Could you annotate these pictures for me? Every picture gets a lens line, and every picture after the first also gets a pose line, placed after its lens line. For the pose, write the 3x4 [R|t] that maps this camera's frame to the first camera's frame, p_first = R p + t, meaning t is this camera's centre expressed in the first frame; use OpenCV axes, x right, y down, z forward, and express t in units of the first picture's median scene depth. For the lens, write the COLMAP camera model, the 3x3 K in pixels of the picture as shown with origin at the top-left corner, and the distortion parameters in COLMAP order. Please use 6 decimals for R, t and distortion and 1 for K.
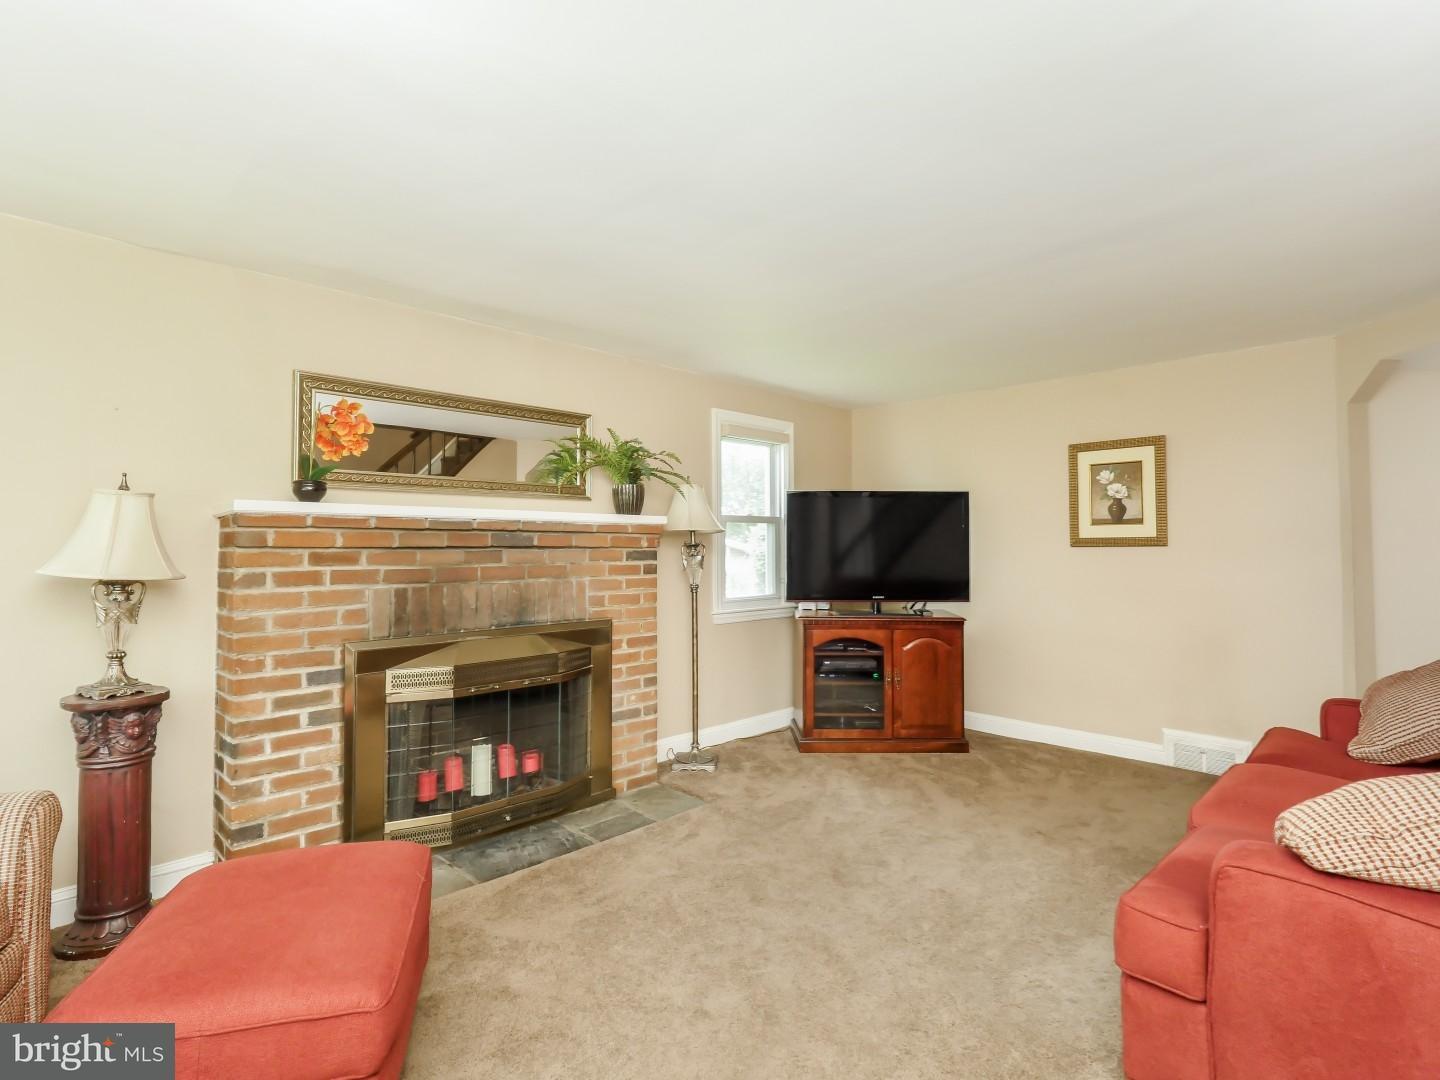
lens RADIAL K [[732.5, 0, 683.3], [0, 732.5, 523.2], [0, 0, 1]] dist [-0.000154, -0.000298]
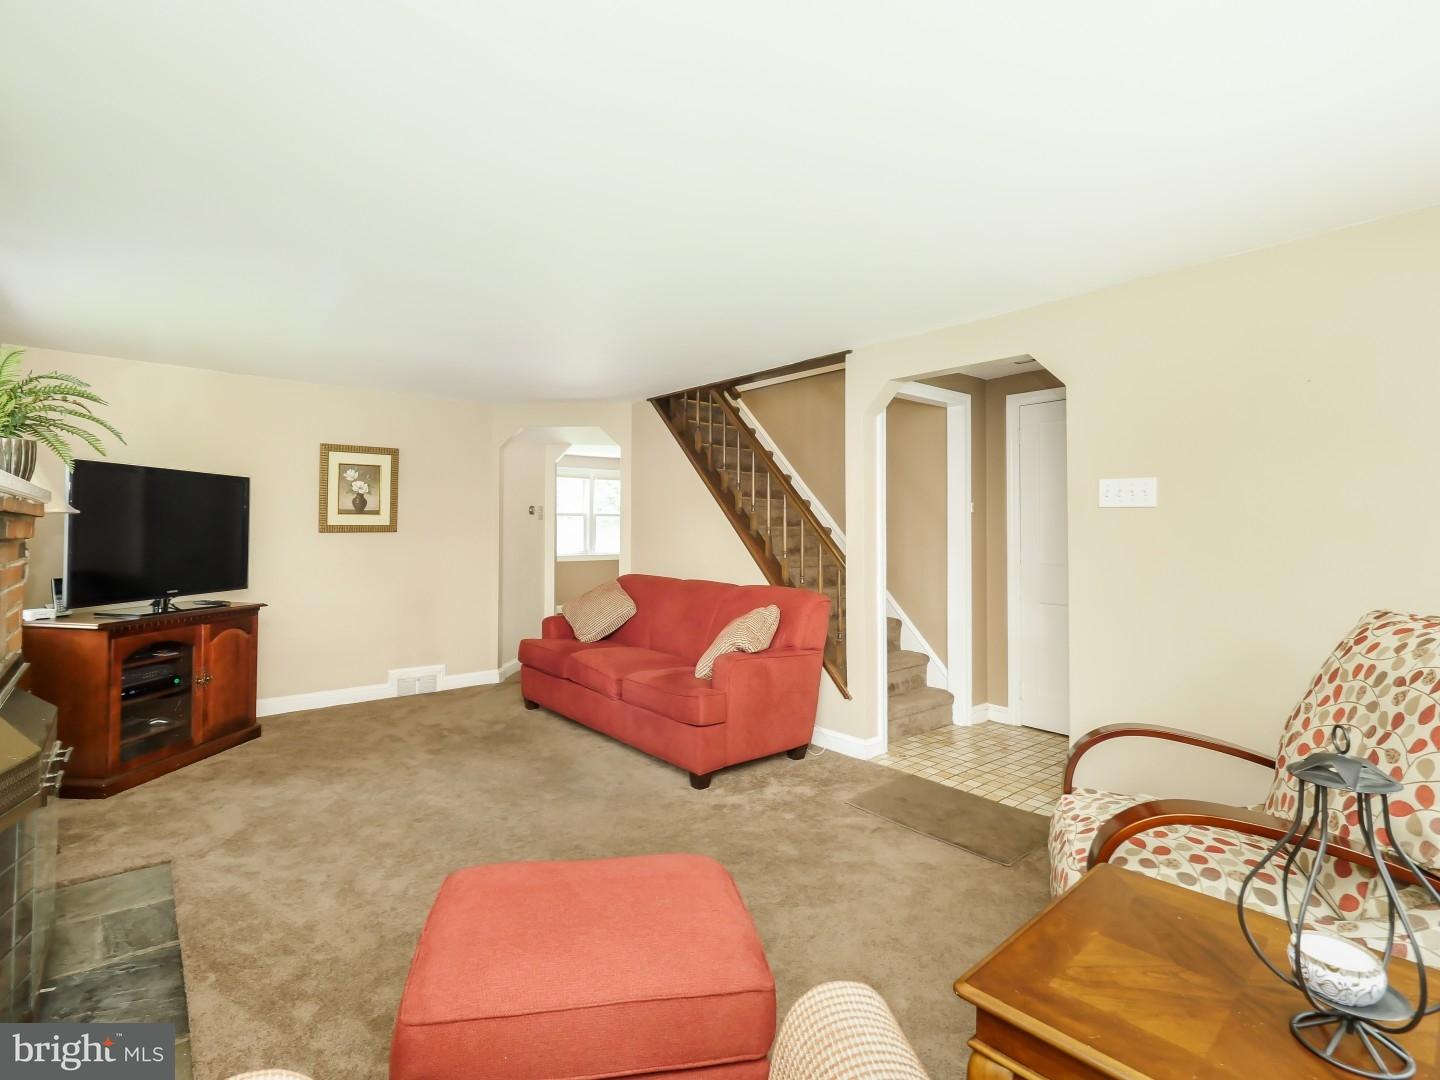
lens RADIAL K [[763.1, 0, 722.5], [0, 763.1, 520.2], [0, 0, 1]] dist [0.000470, -0.000526]
pose [[0.035980, 0.012162, 0.999279, -0.944689], [-0.034132, 0.999358, -0.010934, 0.006175], [-0.998769, -0.033714, 0.036372, 0.487276]]
